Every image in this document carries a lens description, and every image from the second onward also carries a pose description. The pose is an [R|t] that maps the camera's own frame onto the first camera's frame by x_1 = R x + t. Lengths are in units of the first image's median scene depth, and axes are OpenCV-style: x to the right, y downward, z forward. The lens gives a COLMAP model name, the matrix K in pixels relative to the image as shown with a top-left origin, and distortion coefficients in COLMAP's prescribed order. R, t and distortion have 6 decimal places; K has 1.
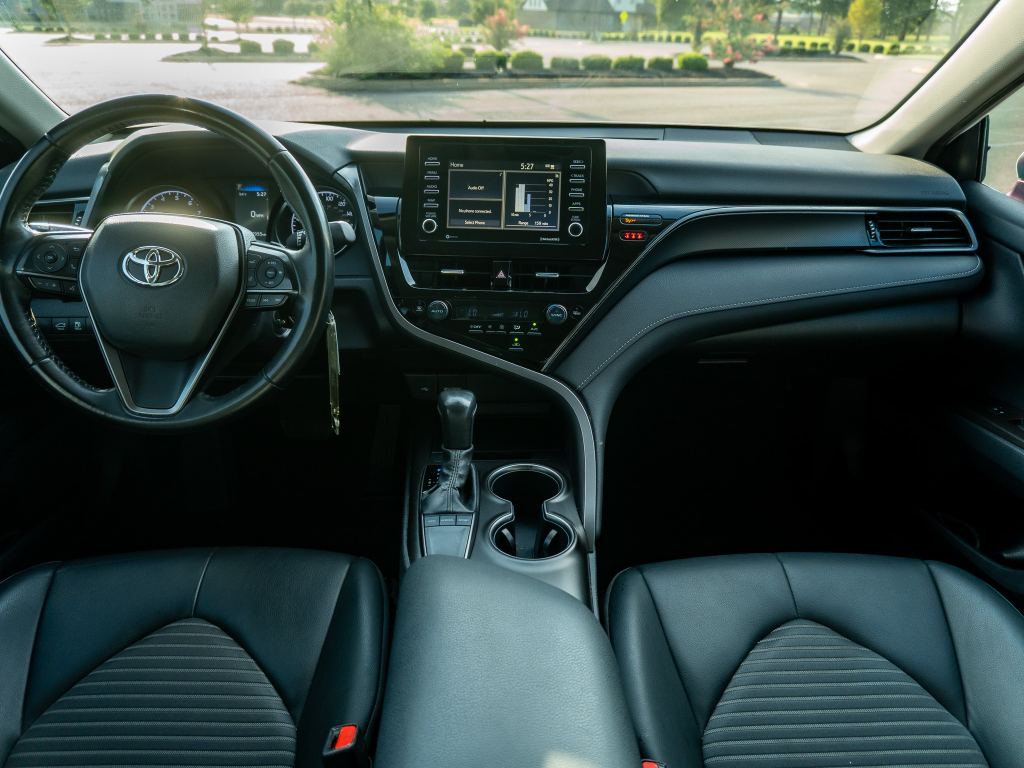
lens RADIAL K [[773.8, 0, 518.1], [0, 773.8, 383.2], [0, 0, 1]] dist [-0.021176, -0.002326]
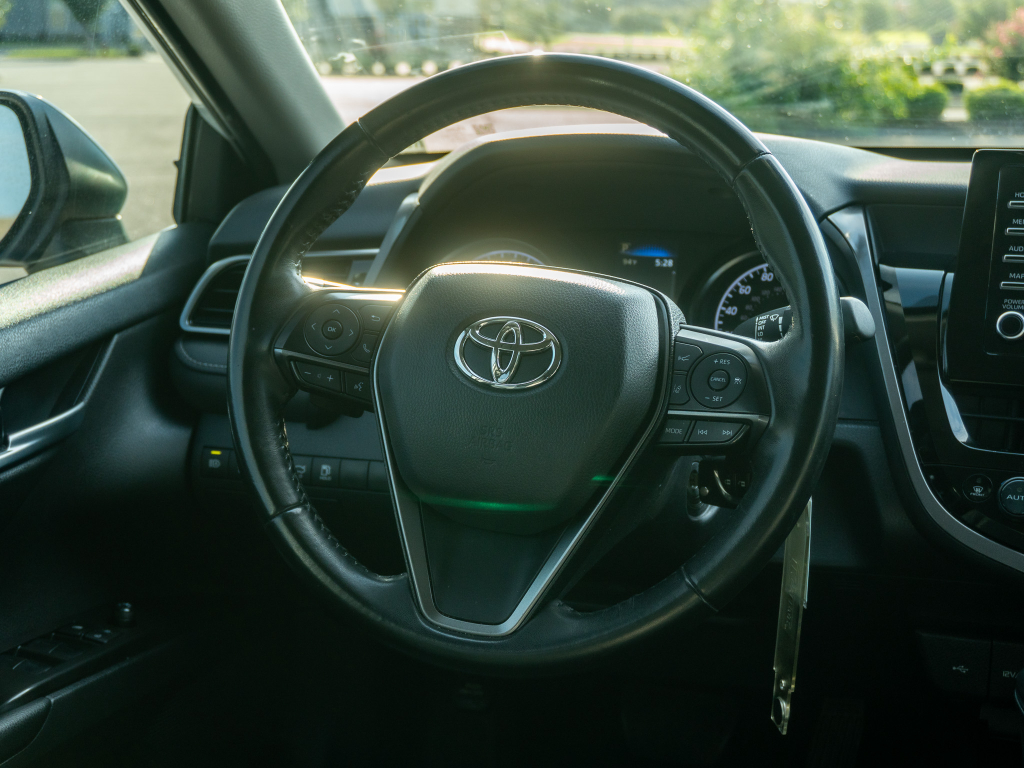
lens RADIAL K [[1516.0, 0, 507.6], [0, 1516.0, 383.1], [0, 0, 1]] dist [0.028584, 0.000000]
pose [[0.944463, 0.055167, -0.323954, -0.121986], [-0.123876, 0.972852, -0.195483, 0.072495], [0.304375, 0.224757, 0.925657, 0.019643]]
